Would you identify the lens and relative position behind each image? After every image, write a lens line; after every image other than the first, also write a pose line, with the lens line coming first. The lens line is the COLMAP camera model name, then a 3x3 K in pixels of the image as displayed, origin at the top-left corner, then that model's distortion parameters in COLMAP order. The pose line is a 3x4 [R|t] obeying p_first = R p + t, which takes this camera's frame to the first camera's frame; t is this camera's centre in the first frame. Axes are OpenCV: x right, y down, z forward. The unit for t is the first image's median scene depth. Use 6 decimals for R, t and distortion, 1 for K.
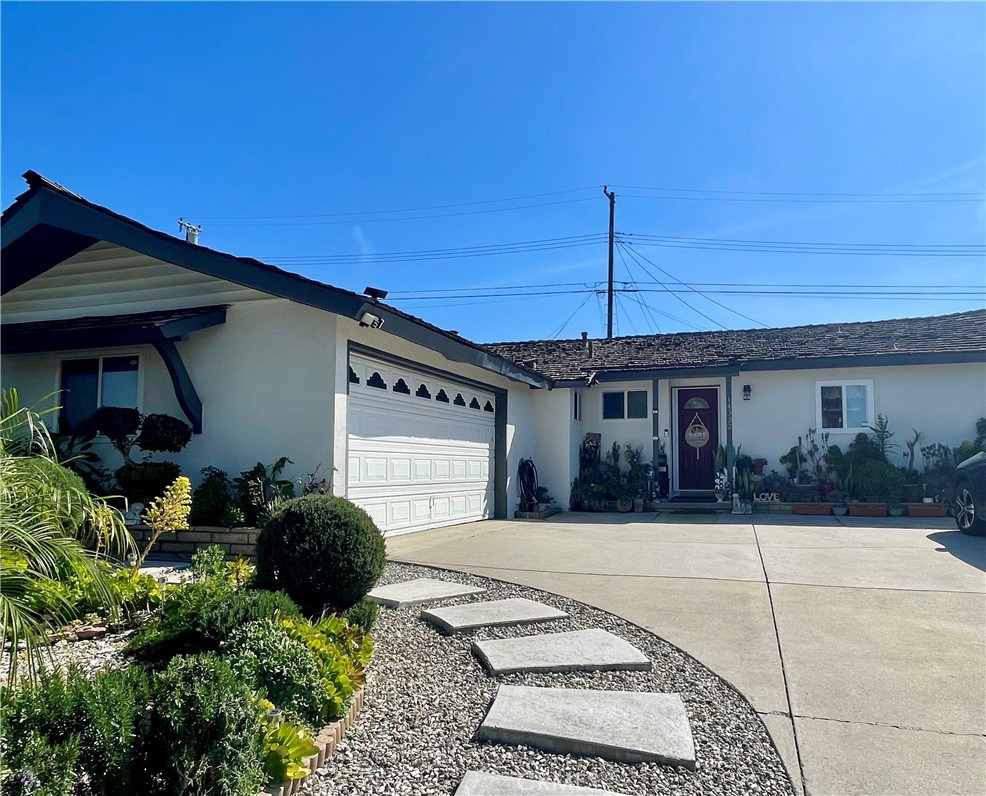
lens RADIAL K [[691.9, 0, 551.3], [0, 691.9, 430.4], [0, 0, 1]] dist [0.014883, -0.019345]
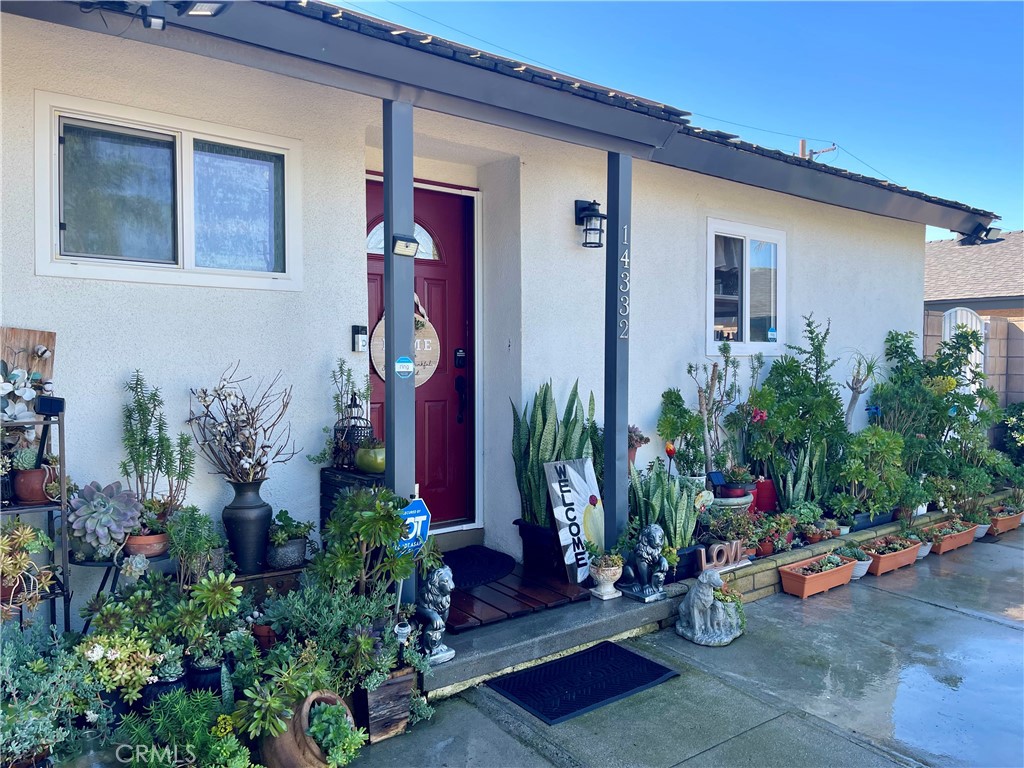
lens RADIAL K [[773.9, 0, 513.0], [0, 773.9, 383.5], [0, 0, 1]] dist [0.064134, -0.076878]
pose [[0.573555, -0.018791, 0.818952, -0.035850], [-0.046295, 0.997395, 0.055309, 0.002044], [-0.817858, -0.069636, 0.571191, 0.845833]]
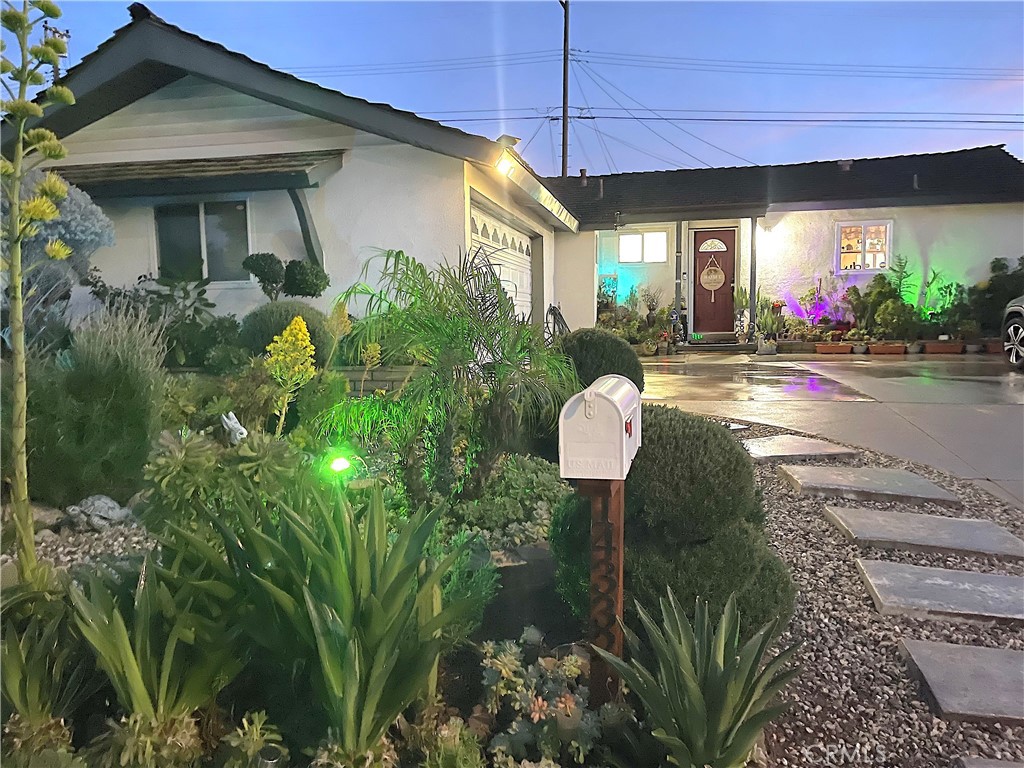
lens RADIAL K [[773.9, 0, 513.8], [0, 773.9, 388.2], [0, 0, 1]] dist [0.064134, -0.076878]
pose [[0.995720, -0.020981, 0.090013, -0.194848], [0.007780, 0.989463, 0.144573, 0.000075], [-0.092098, -0.143254, 0.985391, -0.110054]]
